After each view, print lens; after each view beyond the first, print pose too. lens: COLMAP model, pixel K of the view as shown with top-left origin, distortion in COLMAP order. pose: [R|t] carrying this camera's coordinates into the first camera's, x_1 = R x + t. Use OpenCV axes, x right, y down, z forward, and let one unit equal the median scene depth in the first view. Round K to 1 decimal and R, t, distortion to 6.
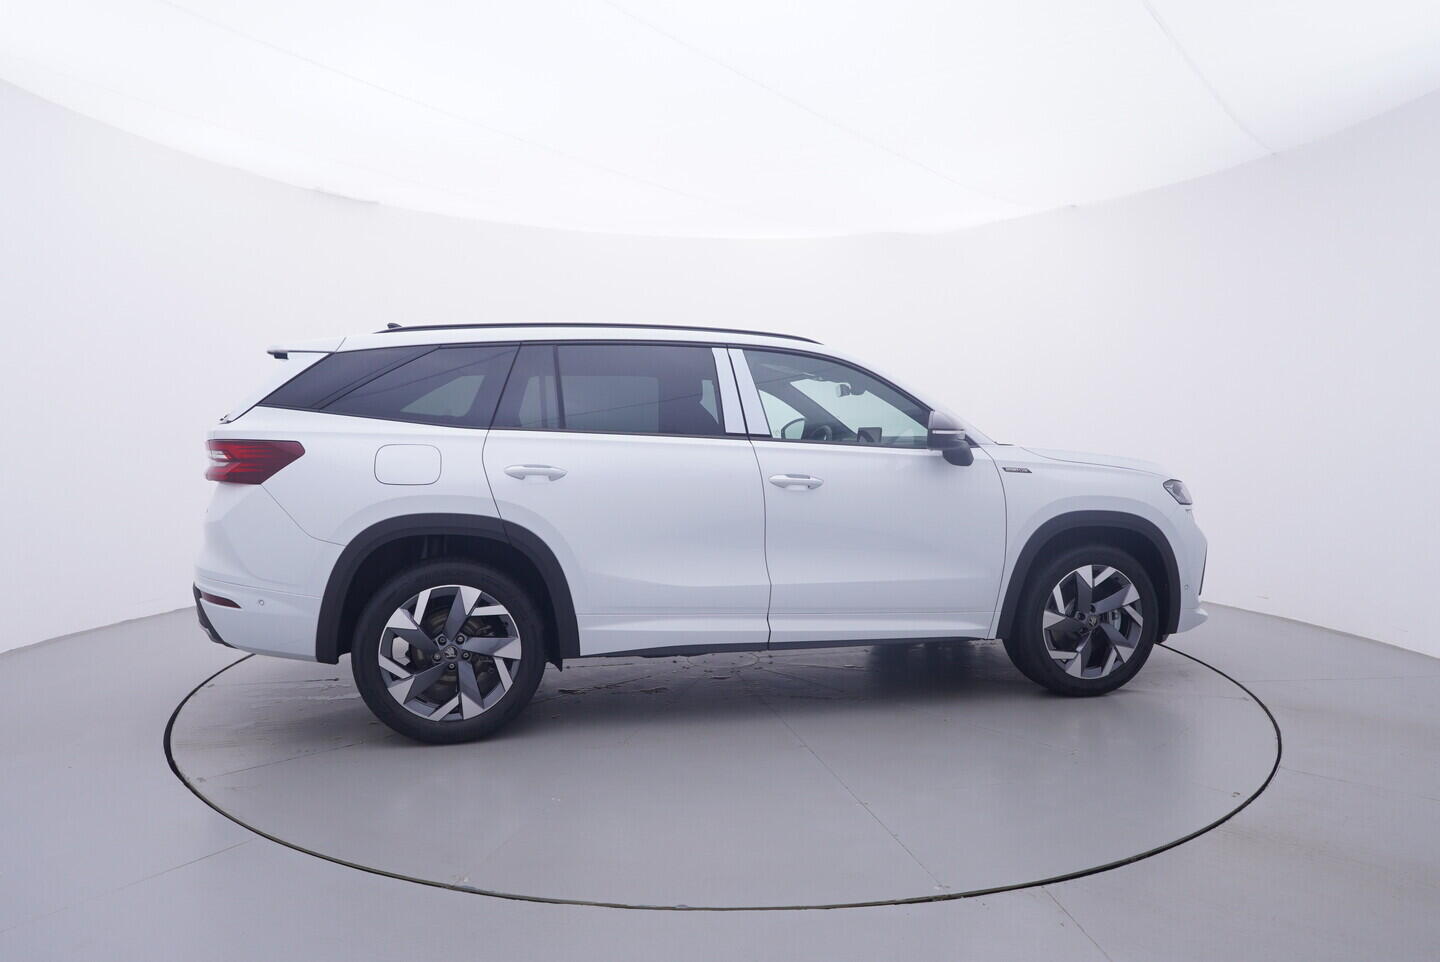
lens RADIAL K [[908.7, 0, 673.2], [0, 908.7, 439.3], [0, 0, 1]] dist [0.000744, -0.000342]
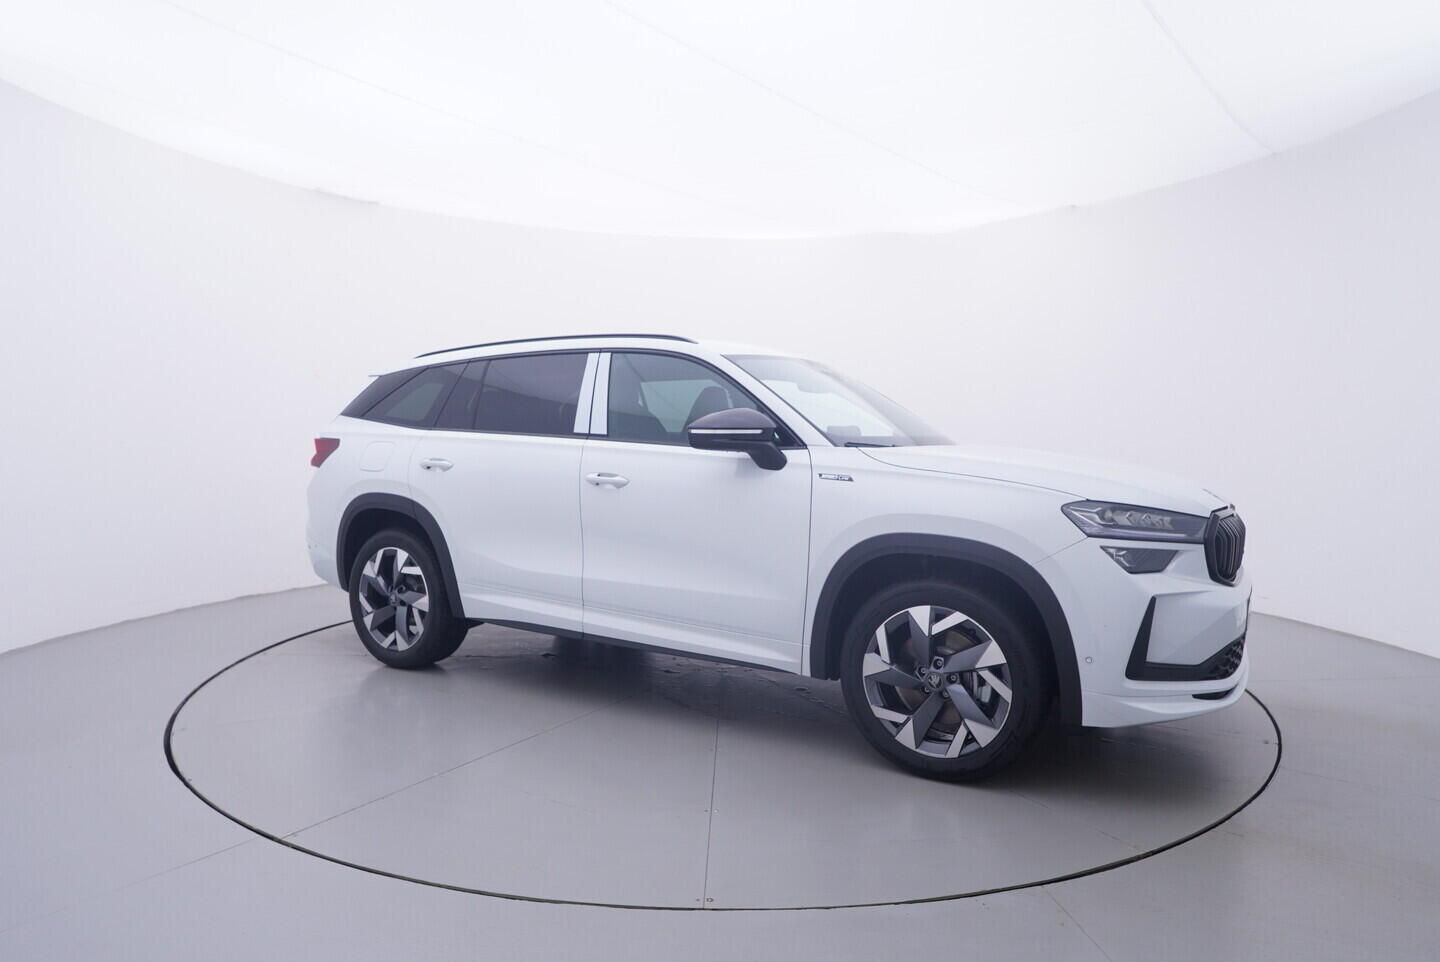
lens RADIAL K [[910.4, 0, 720.0], [0, 910.4, 481.0], [0, 0, 1]] dist [0.001033, -0.000025]
pose [[0.708240, 0.029735, -0.705345, 0.931740], [-0.022024, 0.999557, 0.020023, 0.024158], [0.705628, 0.001353, 0.708581, 0.362225]]
